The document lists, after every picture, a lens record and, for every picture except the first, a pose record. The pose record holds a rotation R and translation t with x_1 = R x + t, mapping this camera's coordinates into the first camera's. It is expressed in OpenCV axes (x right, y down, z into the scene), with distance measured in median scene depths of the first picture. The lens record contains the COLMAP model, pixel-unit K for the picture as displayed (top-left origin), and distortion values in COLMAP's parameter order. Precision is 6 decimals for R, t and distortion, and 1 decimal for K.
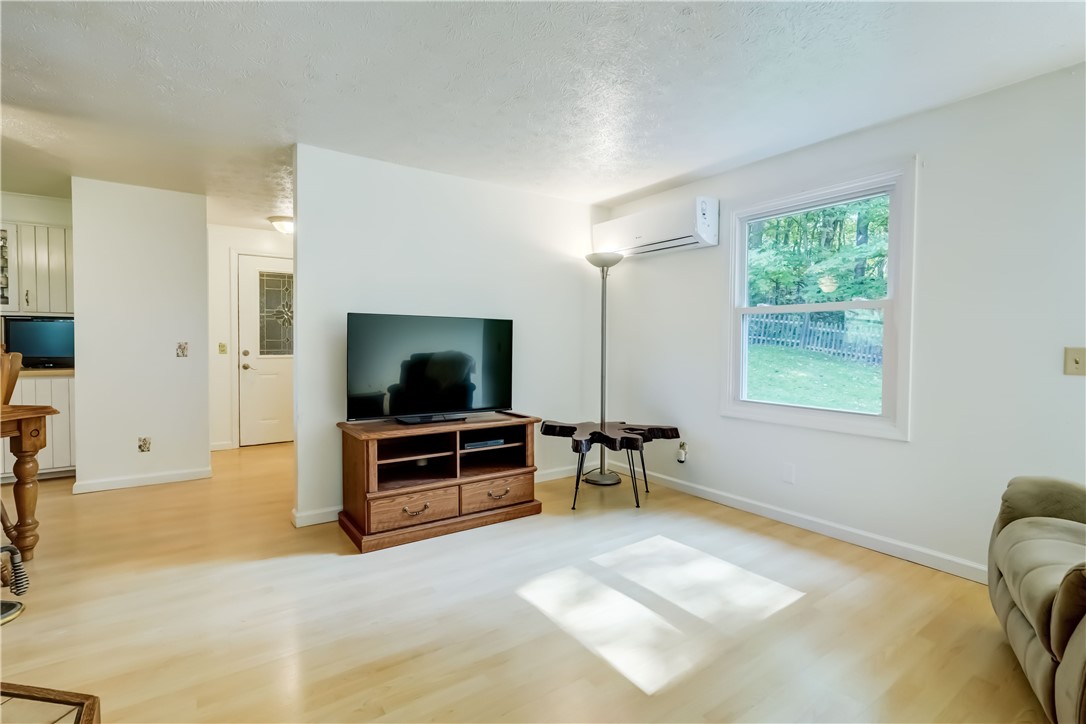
lens RADIAL K [[508.7, 0, 543.0], [0, 508.7, 362.0], [0, 0, 1]] dist [-0.001939, -0.000084]
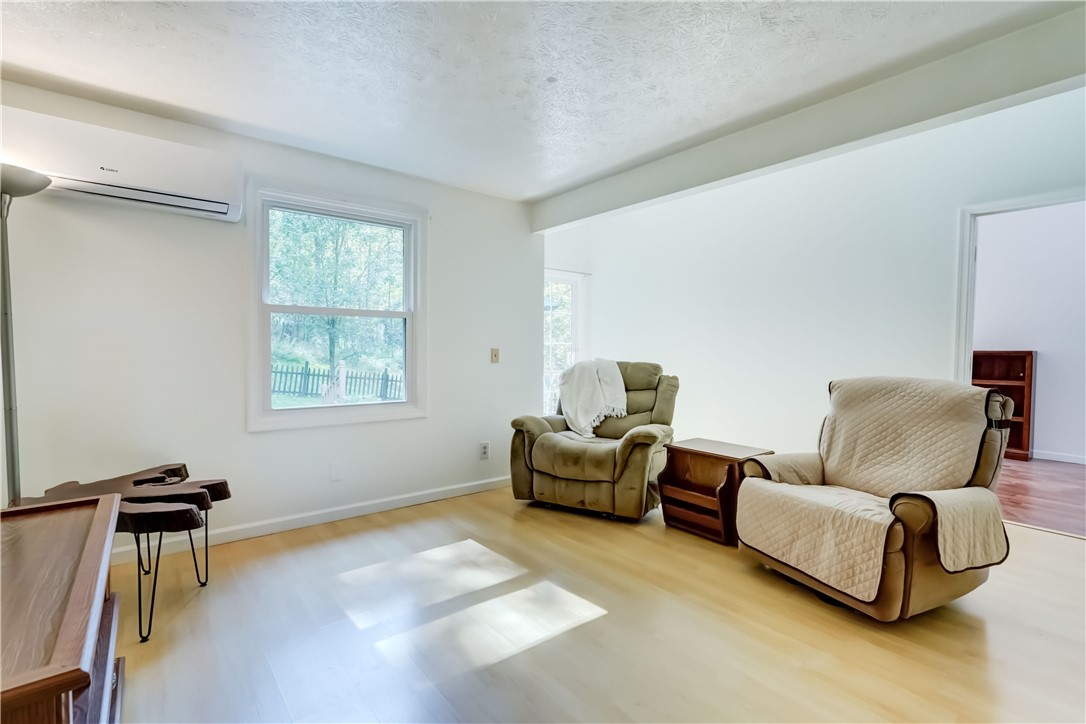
lens RADIAL K [[501.3, 0, 543.0], [0, 501.3, 362.0], [0, 0, 1]] dist [0.000787, 0.000234]
pose [[-0.063981, -0.032557, 0.997420, -0.587194], [0.028387, 0.999004, 0.034429, -0.026551], [-0.997547, 0.030517, -0.062993, 0.686656]]
